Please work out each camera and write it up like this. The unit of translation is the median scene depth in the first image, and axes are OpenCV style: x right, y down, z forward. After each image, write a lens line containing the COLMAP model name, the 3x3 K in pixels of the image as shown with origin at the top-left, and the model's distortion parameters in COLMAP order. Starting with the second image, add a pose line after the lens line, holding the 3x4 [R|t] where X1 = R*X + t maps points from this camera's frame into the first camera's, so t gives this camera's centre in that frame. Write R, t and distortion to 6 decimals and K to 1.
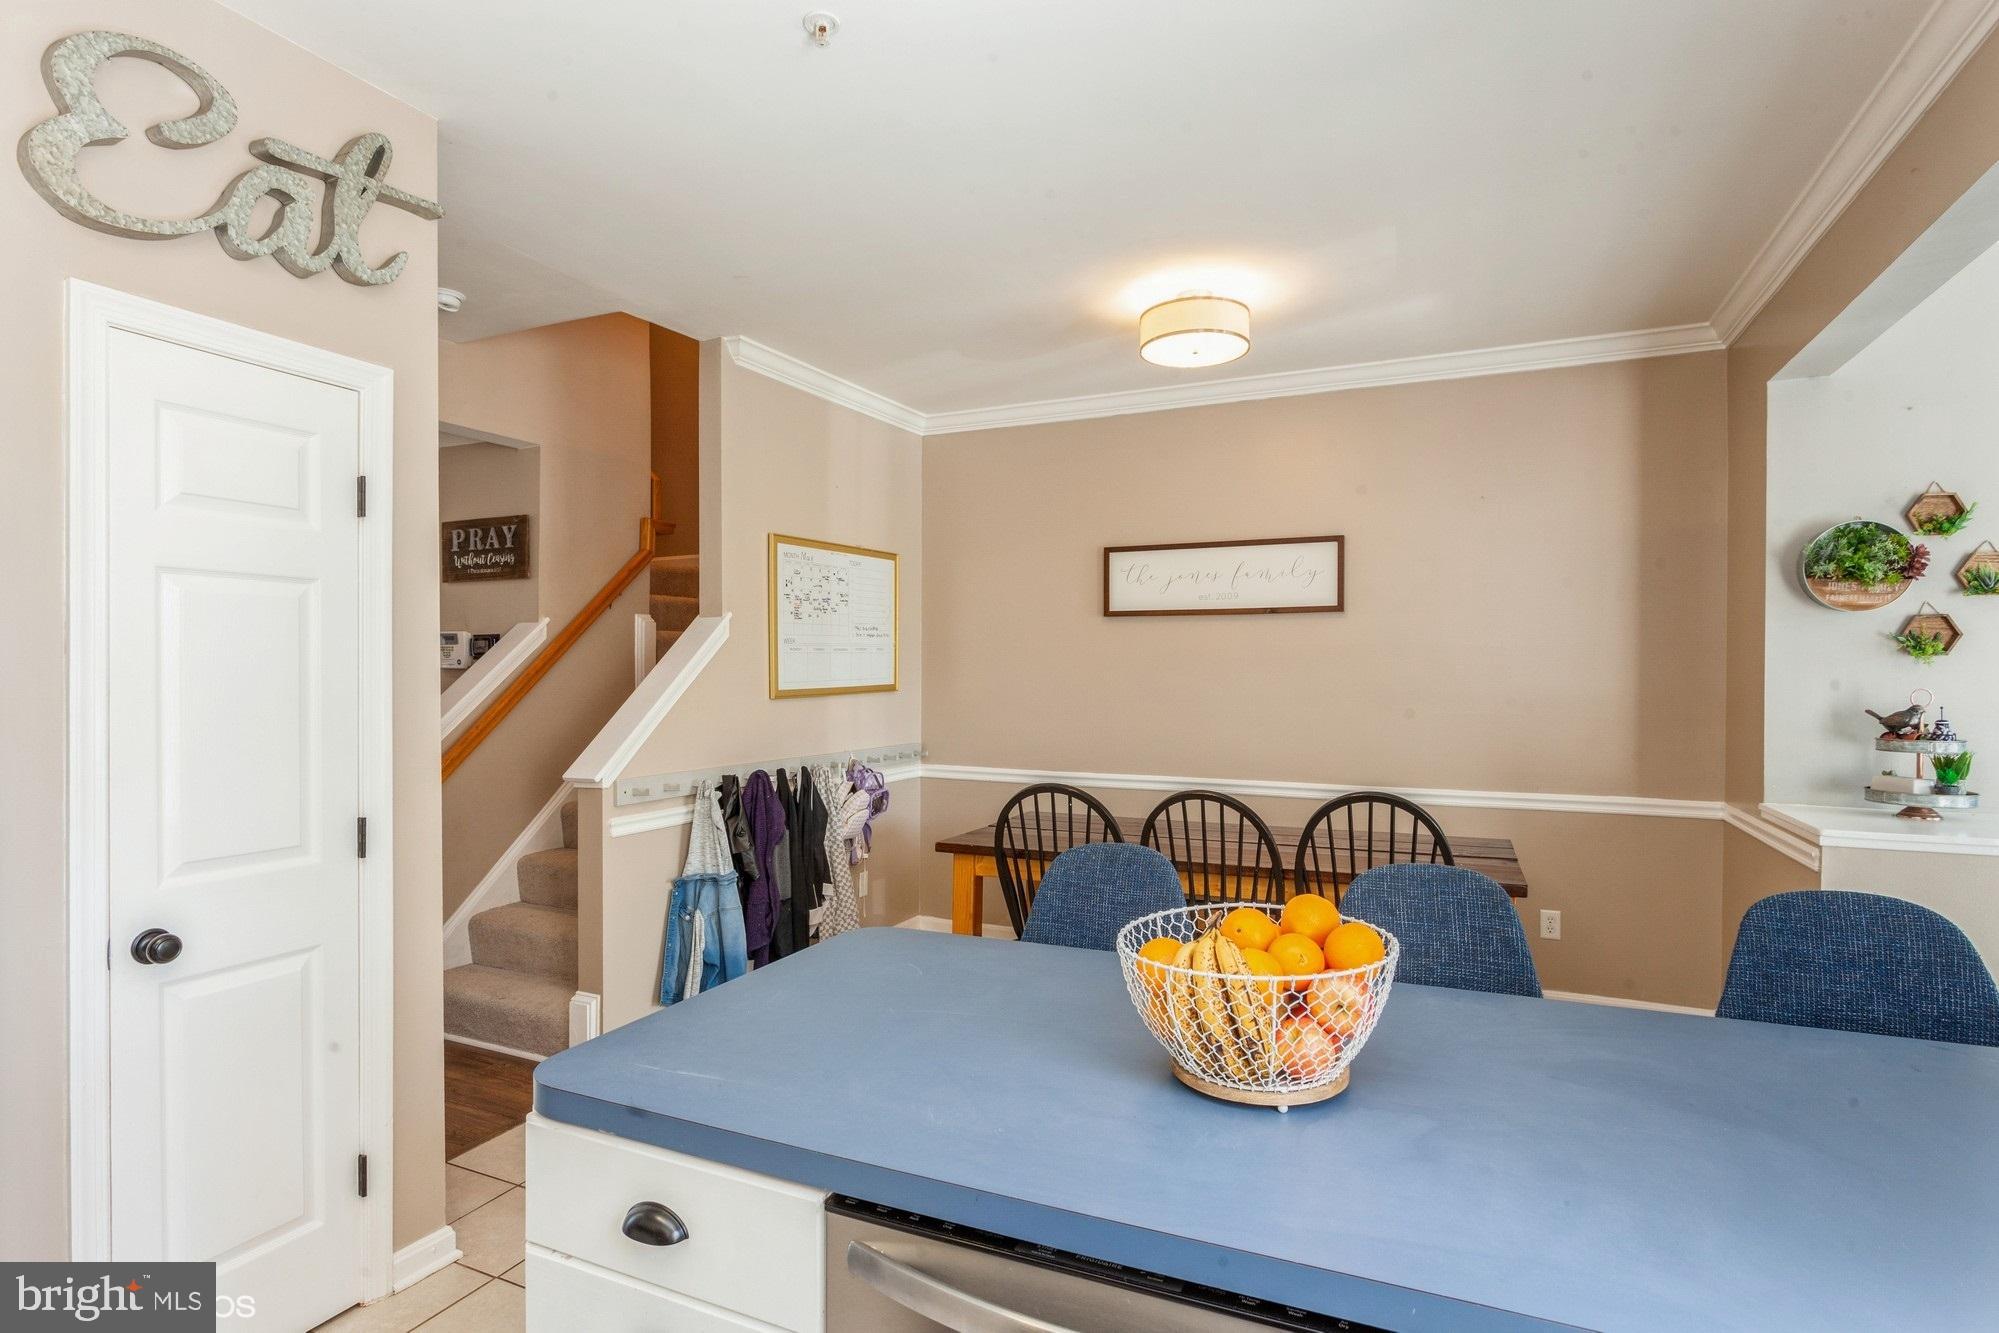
lens RADIAL K [[936.7, 0, 1044.5], [0, 936.7, 675.3], [0, 0, 1]] dist [0.000181, 0.000010]
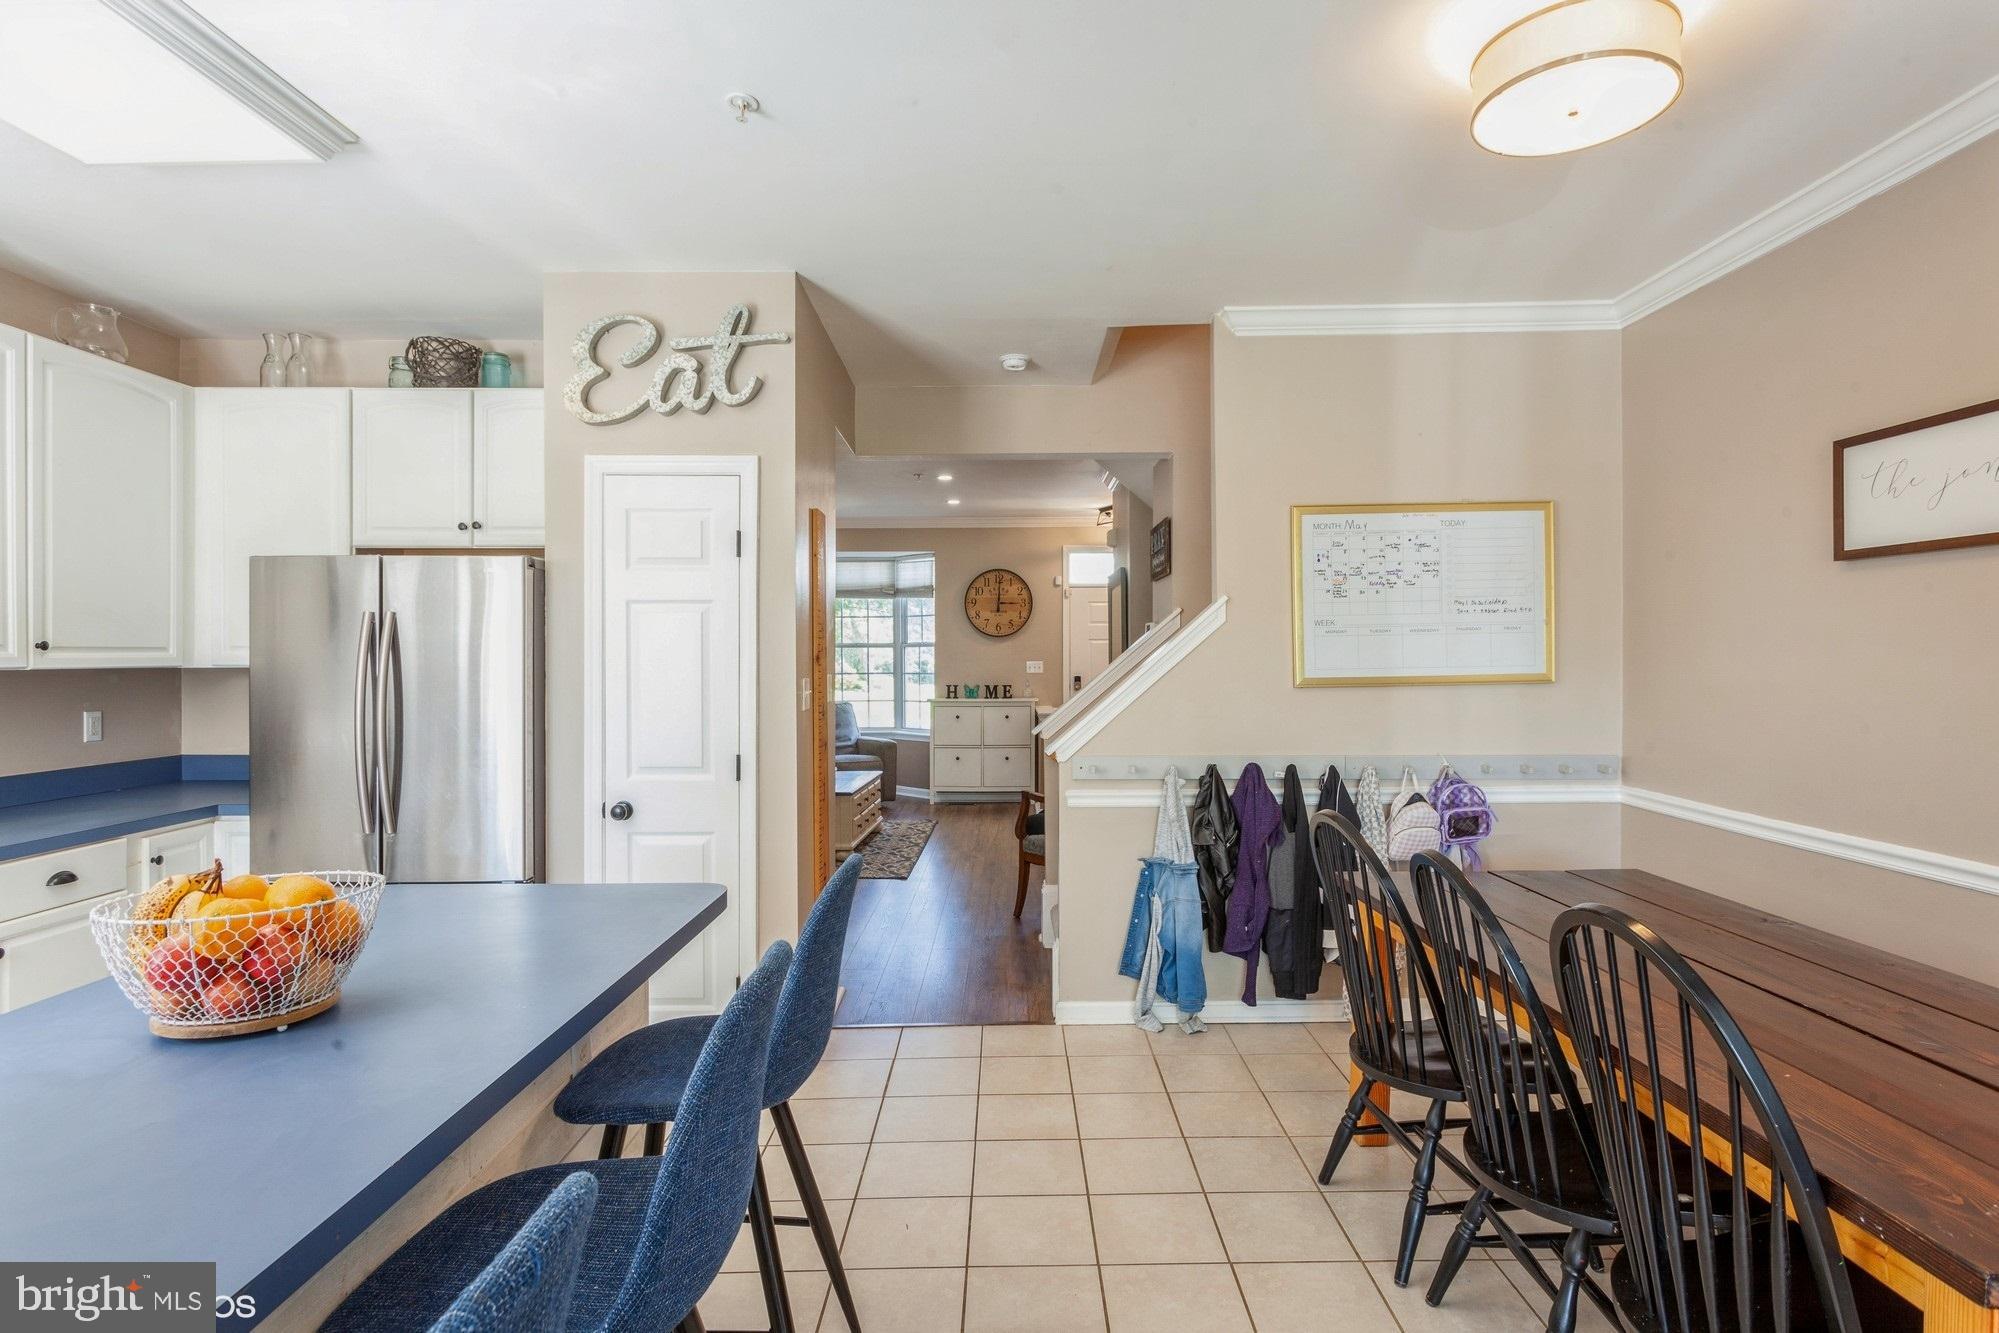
lens RADIAL K [[1017.0, 0, 1090.3], [0, 1017.0, 647.1], [0, 0, 1]] dist [-0.002624, -0.000230]
pose [[0.460523, -0.010305, -0.887588, 0.488720], [-0.001449, 0.999923, -0.012361, -0.001525], [0.887647, 0.006979, 0.460472, 0.366067]]
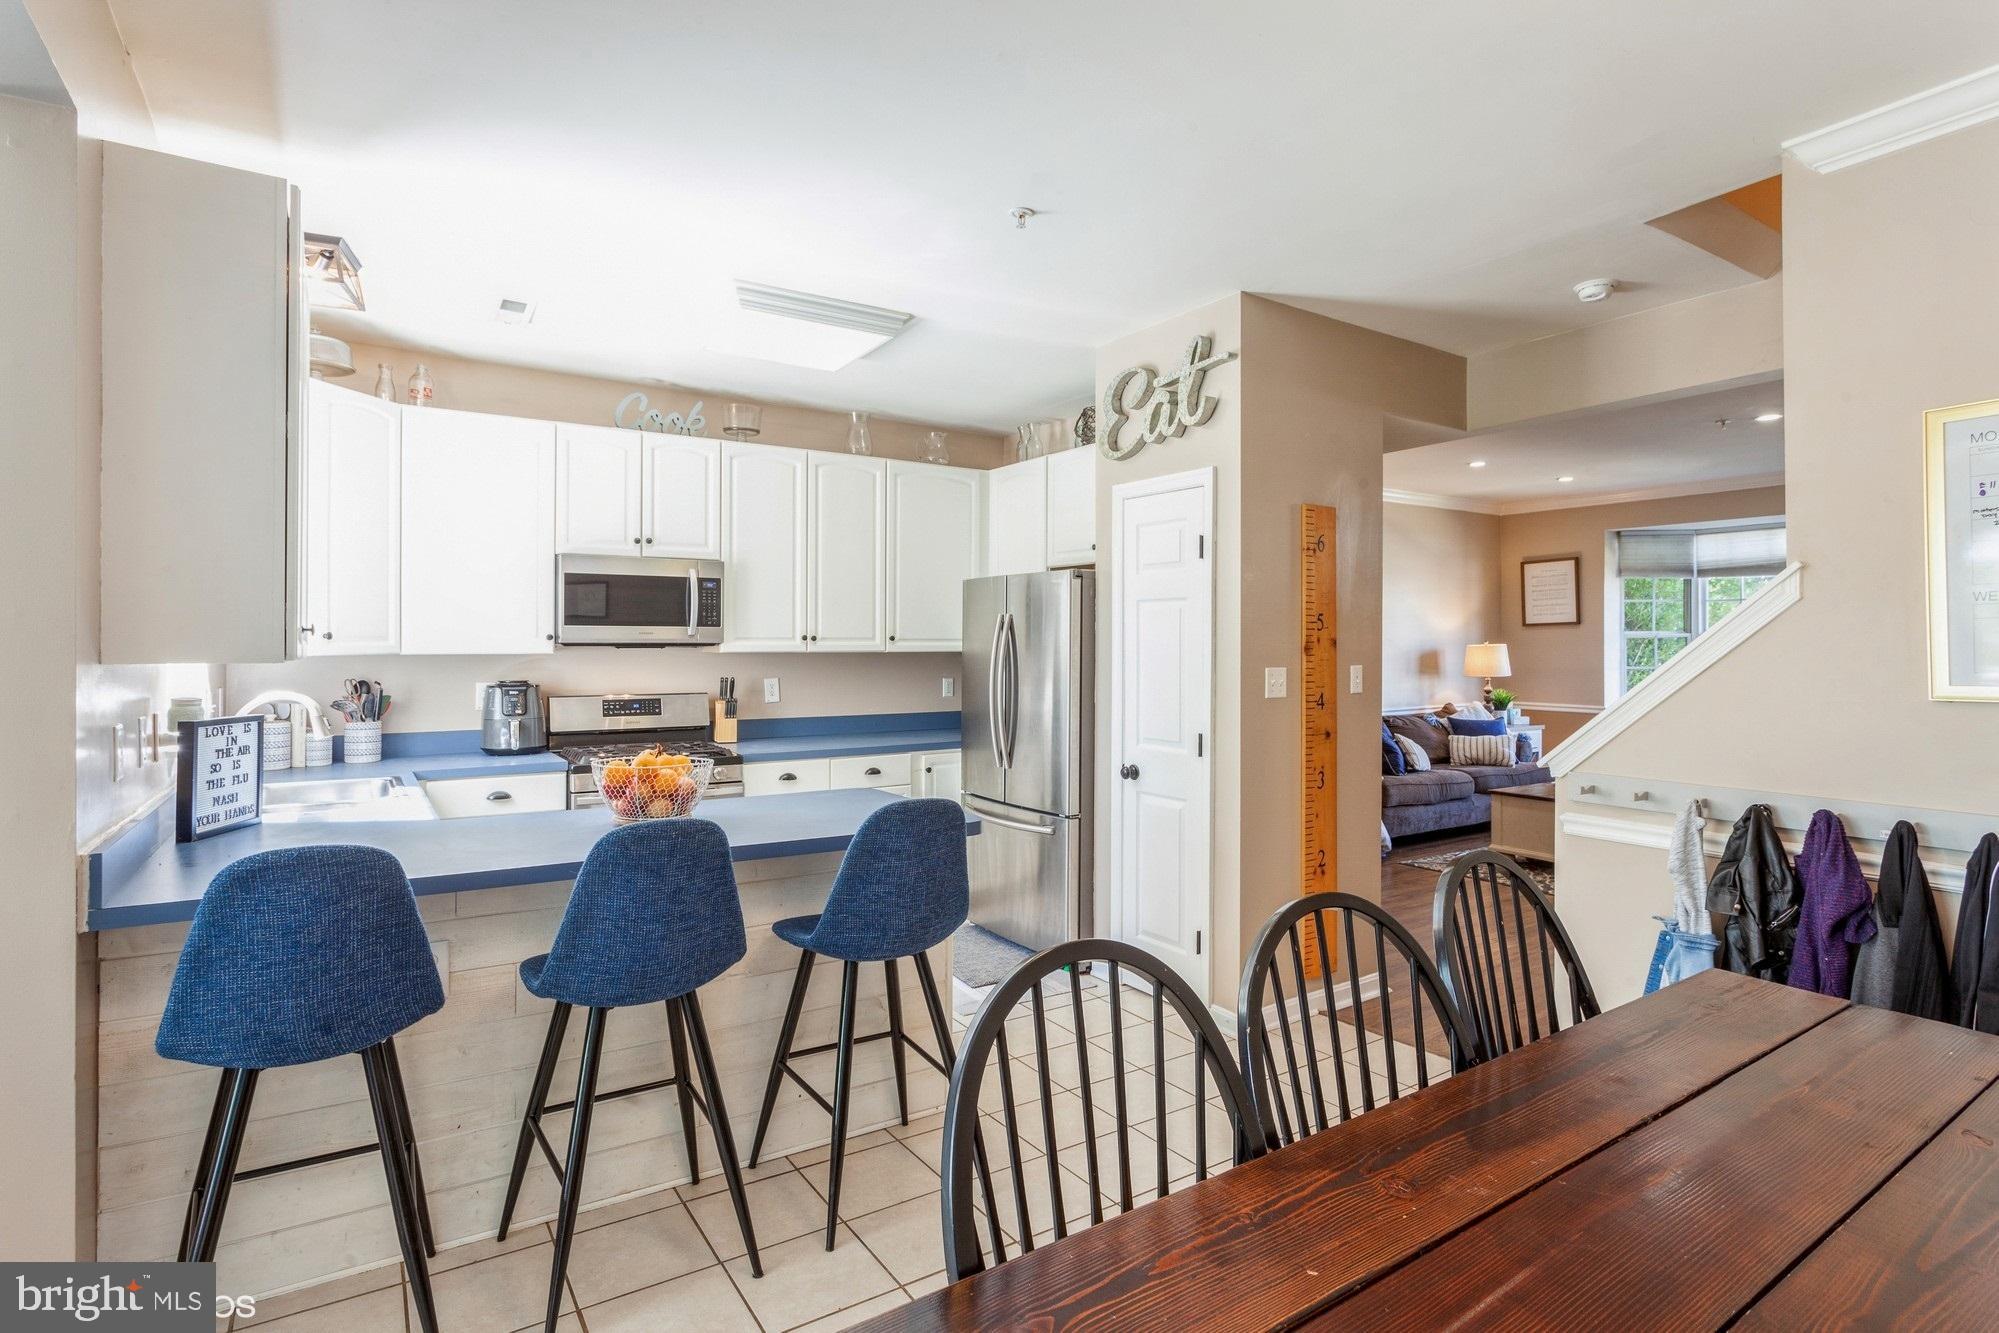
lens RADIAL K [[1091.4, 0, 1025.1], [0, 1091.4, 642.8], [0, 0, 1]] dist [0.000772, 0.000412]
pose [[-0.525394, -0.010269, -0.850797, 0.560388], [-0.011392, 0.999922, -0.005034, -0.000277], [0.850783, 0.007047, -0.525470, 0.870988]]
